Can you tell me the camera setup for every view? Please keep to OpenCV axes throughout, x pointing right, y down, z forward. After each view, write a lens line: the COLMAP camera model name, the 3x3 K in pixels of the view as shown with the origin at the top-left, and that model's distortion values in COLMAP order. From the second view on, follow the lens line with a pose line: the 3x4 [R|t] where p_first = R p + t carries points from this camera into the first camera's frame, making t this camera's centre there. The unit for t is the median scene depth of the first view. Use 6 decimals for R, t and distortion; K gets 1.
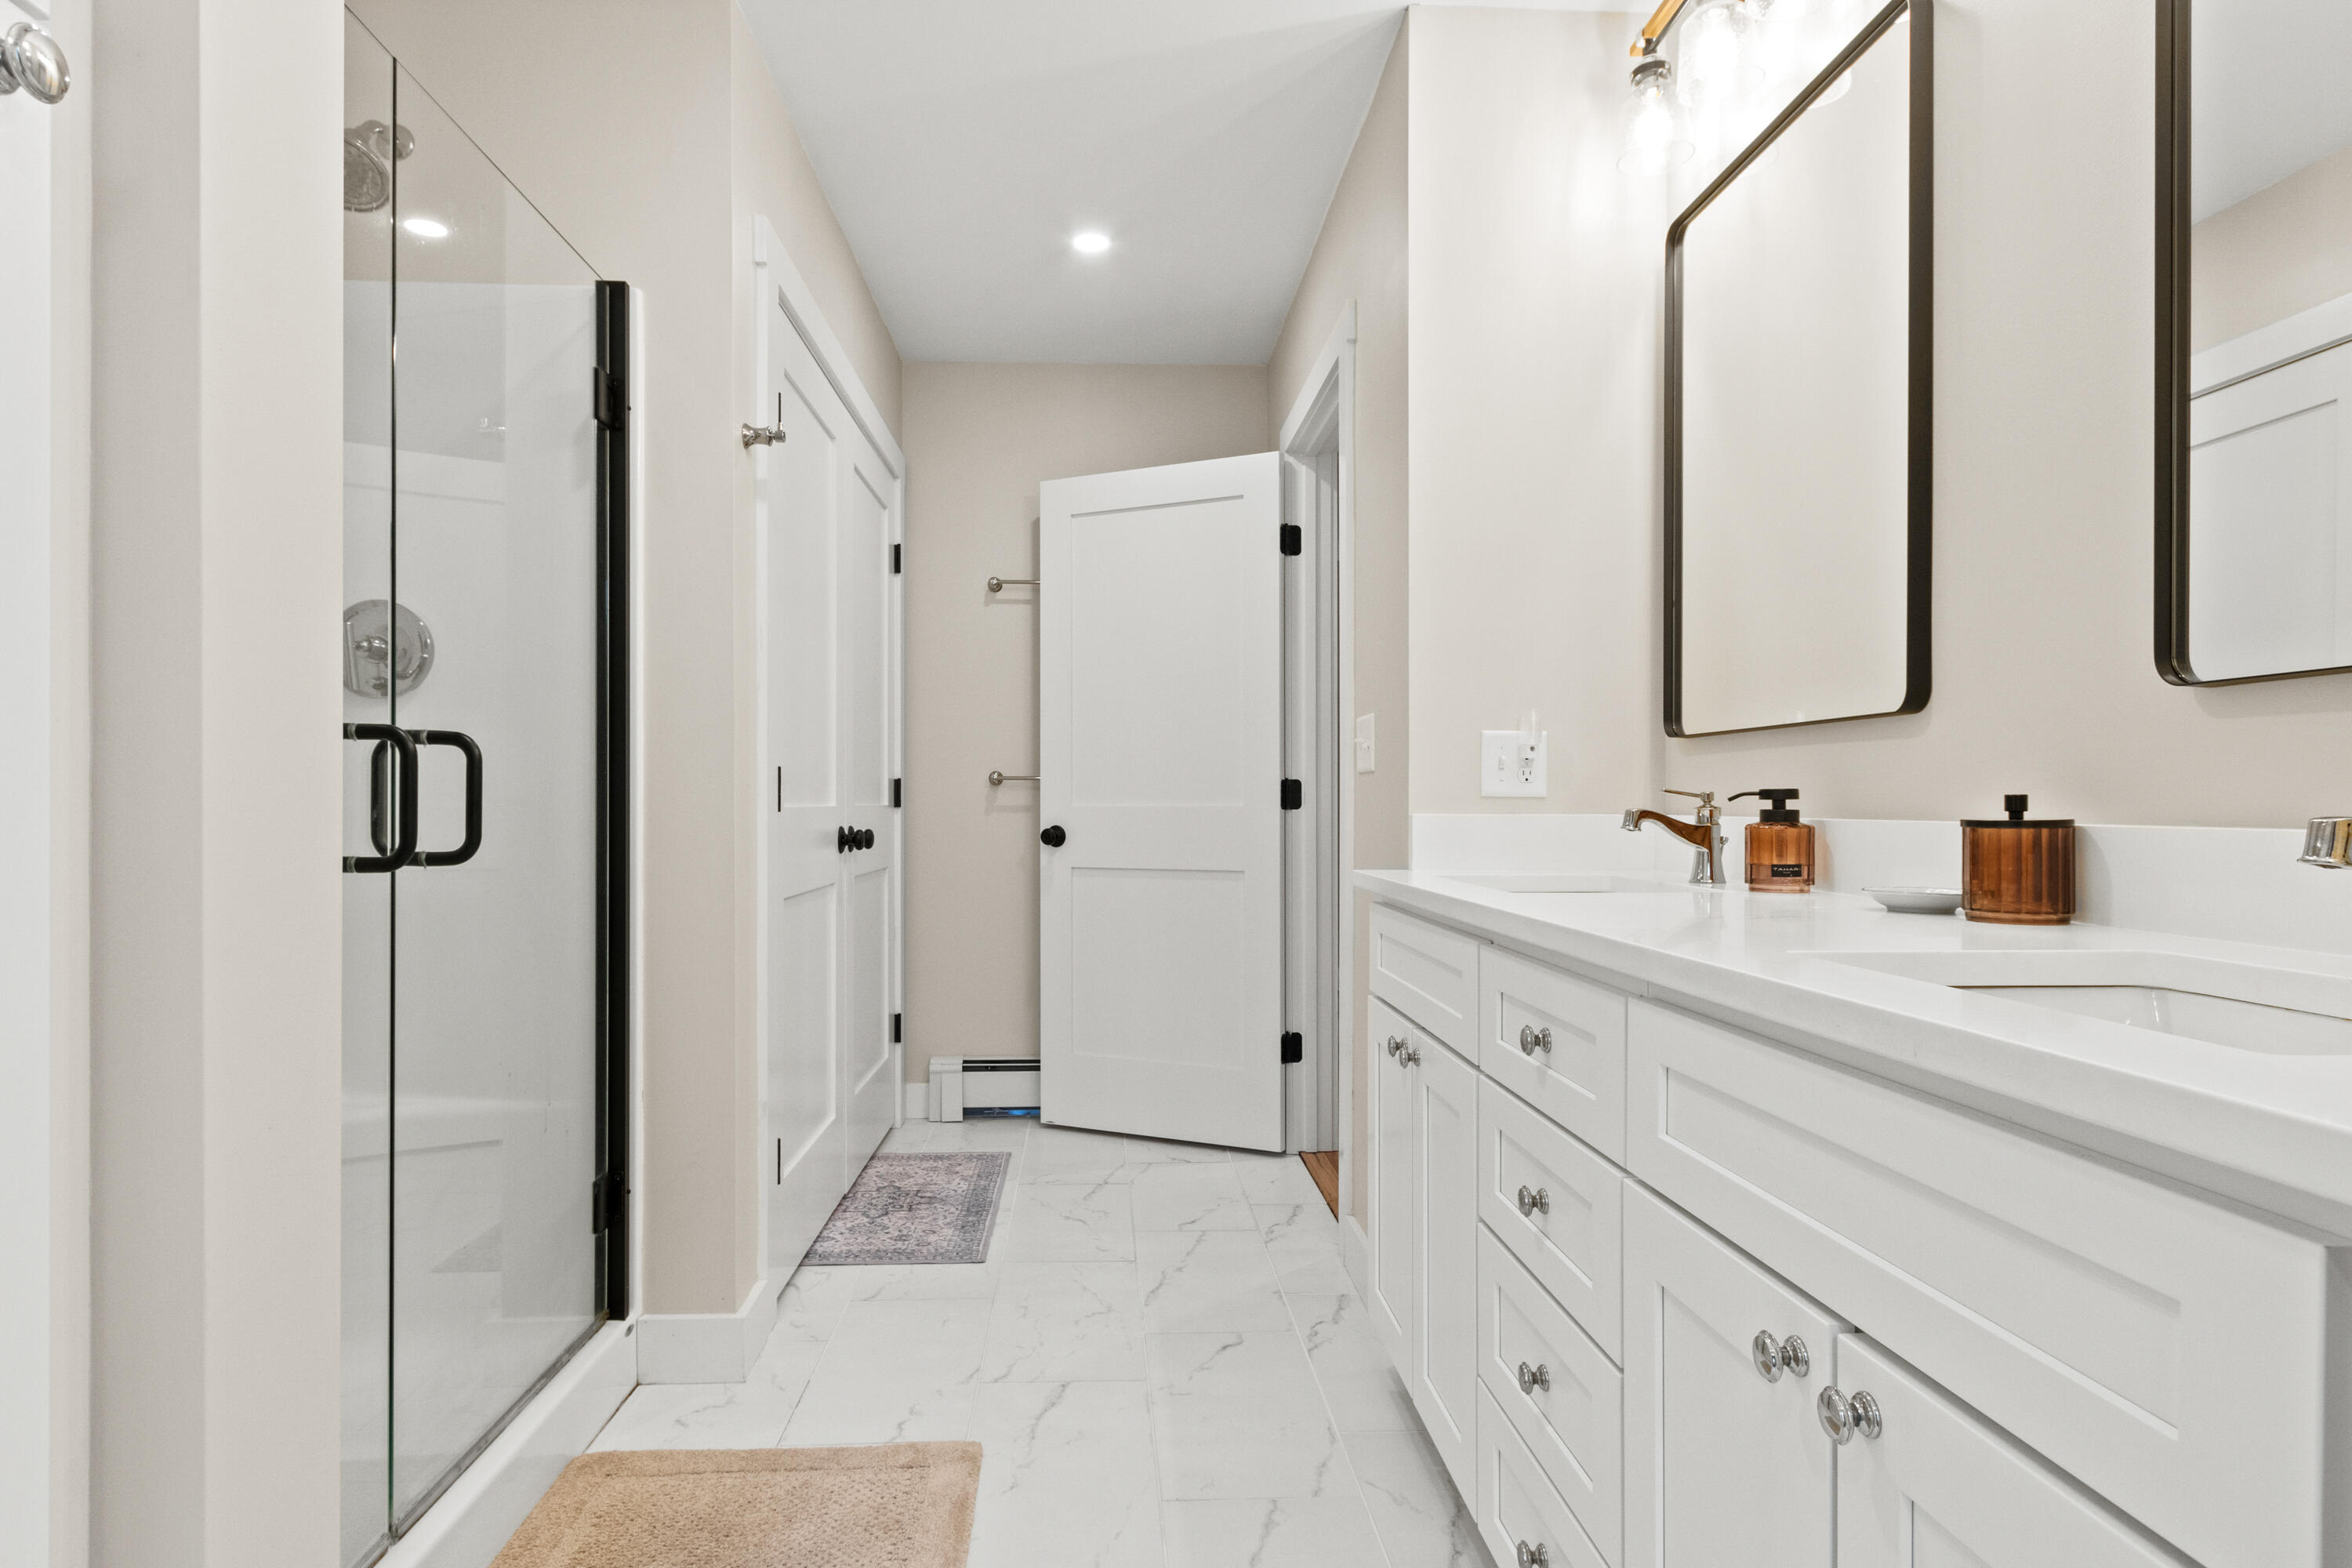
lens RADIAL K [[1303.6, 0, 1176.0], [0, 1303.6, 784.0], [0, 0, 1]] dist [0.002197, -0.000136]
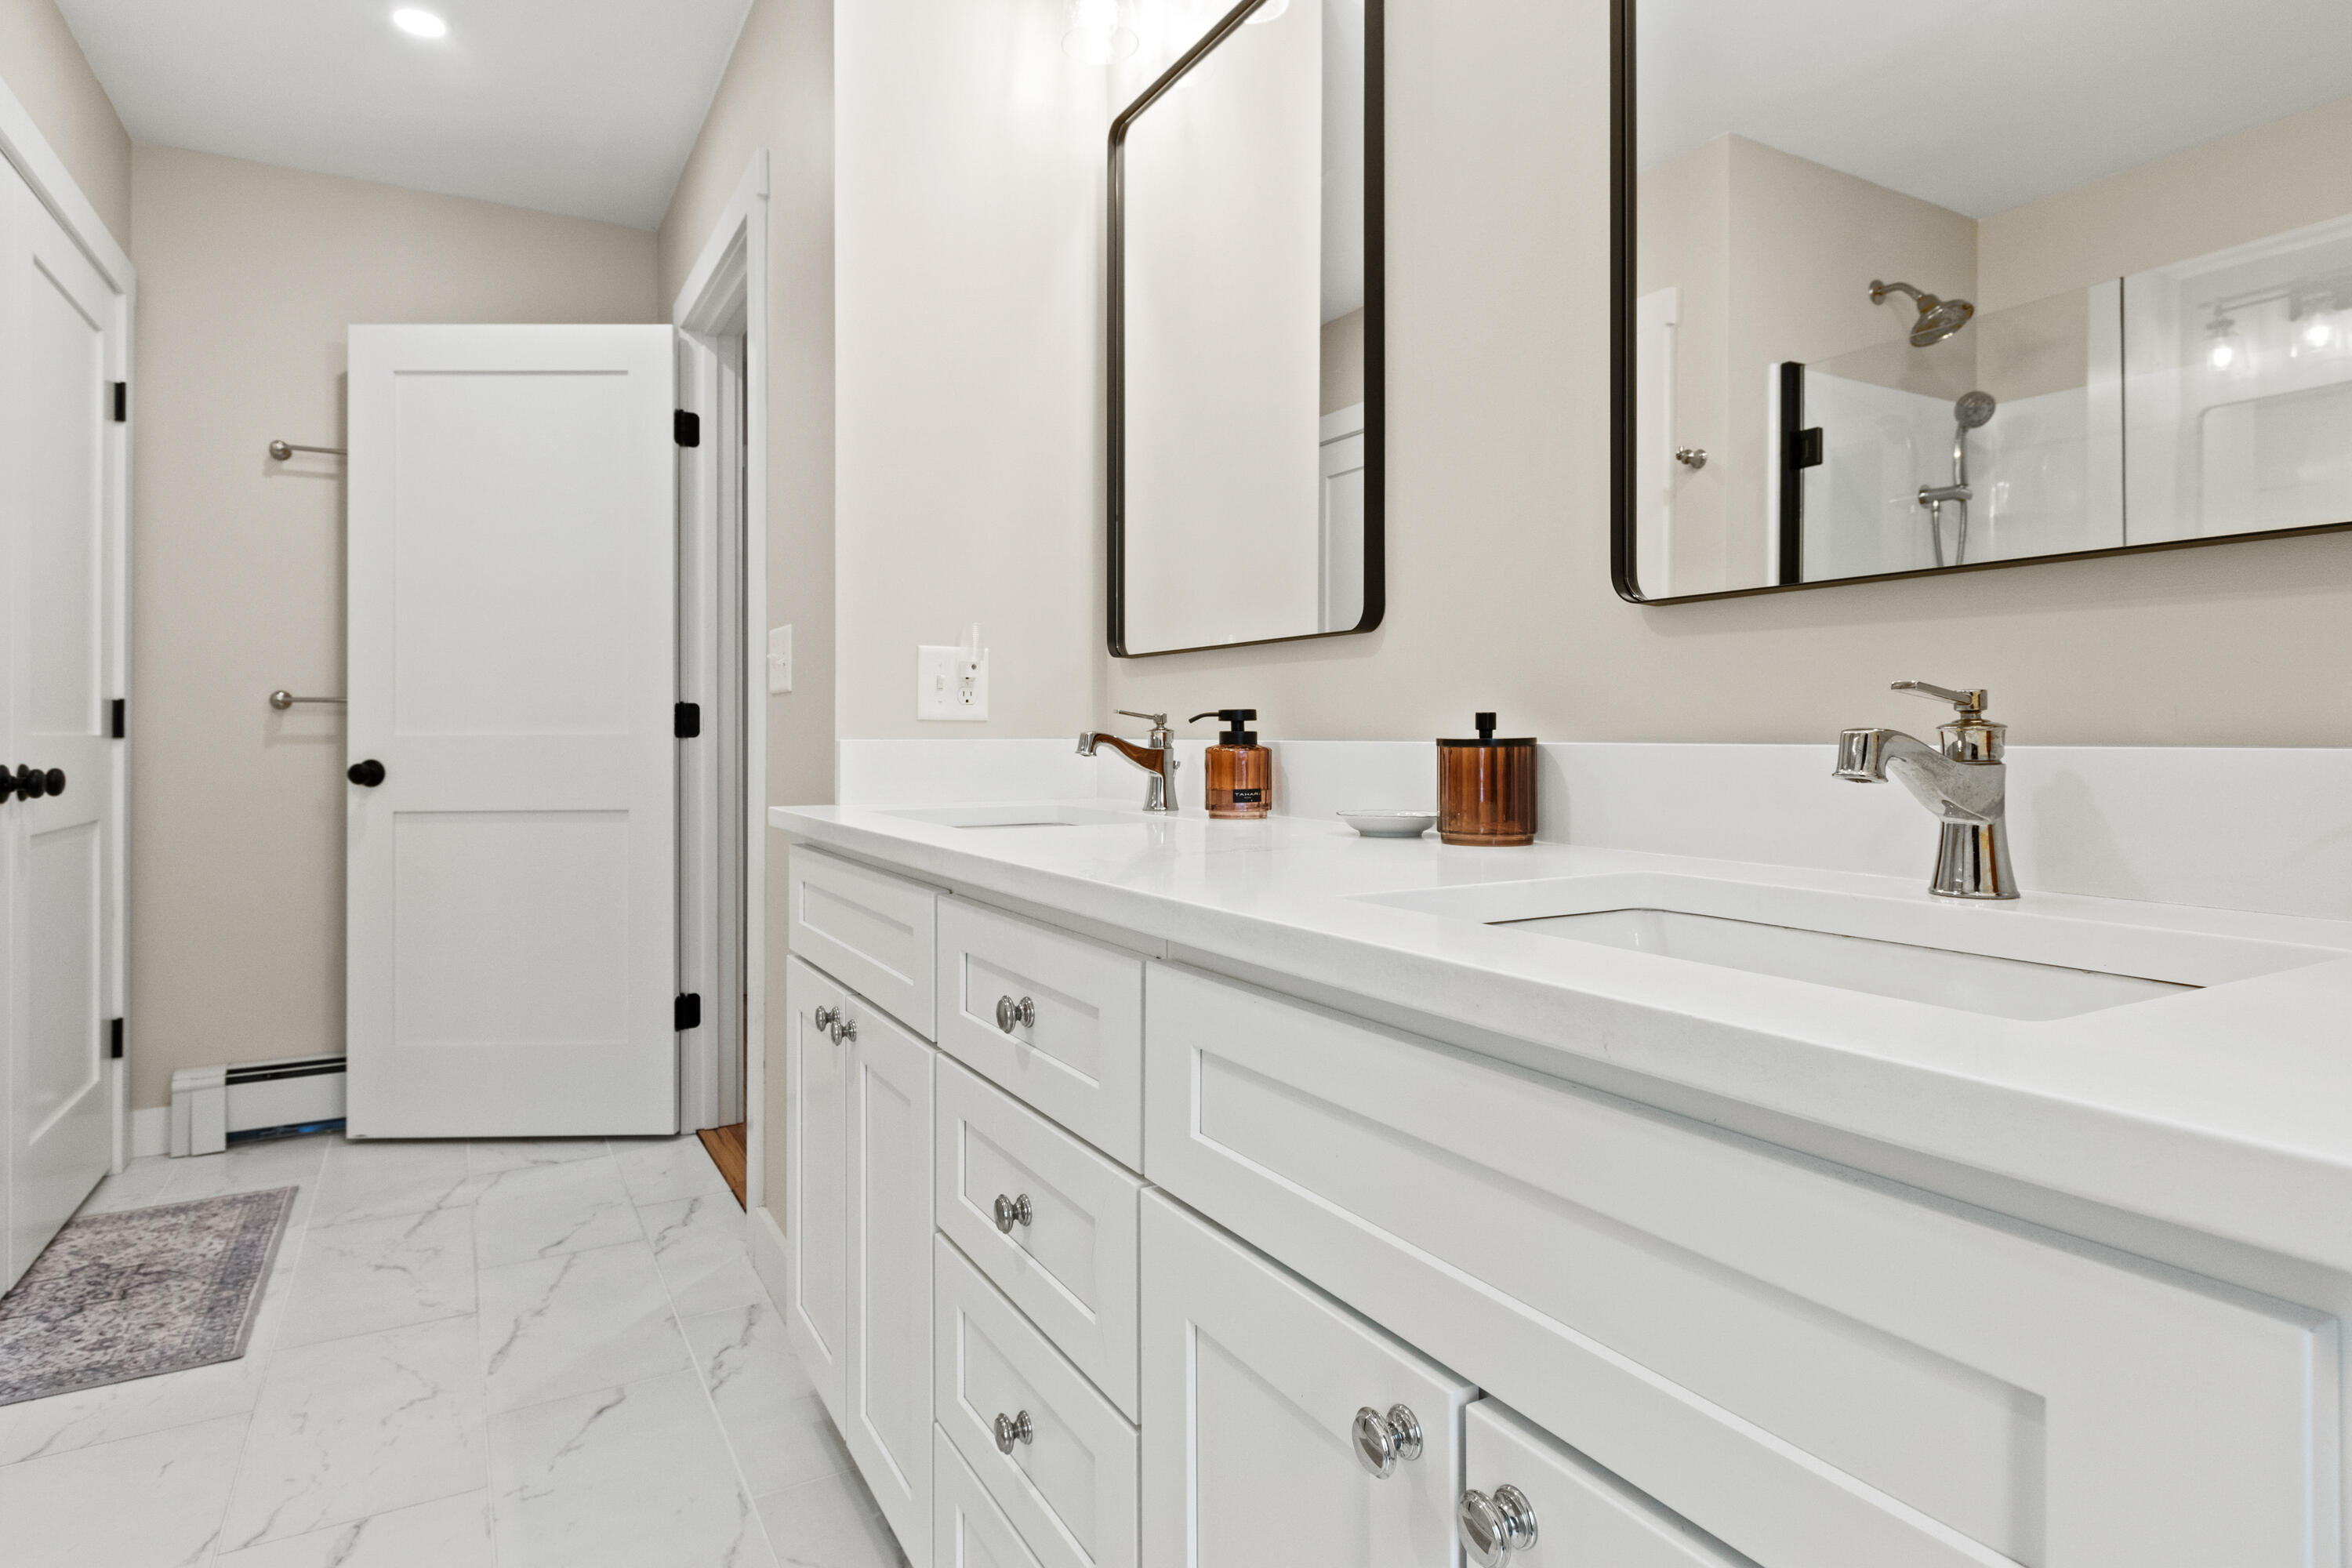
lens RADIAL K [[1279.1, 0, 1169.1], [0, 1279.1, 716.4], [0, 0, 1]] dist [0.003223, -0.001916]
pose [[0.899815, 0.001050, 0.436271, 0.008042], [-0.001760, 0.999998, 0.001223, 0.006003], [-0.436269, -0.001868, 0.899814, 0.142457]]
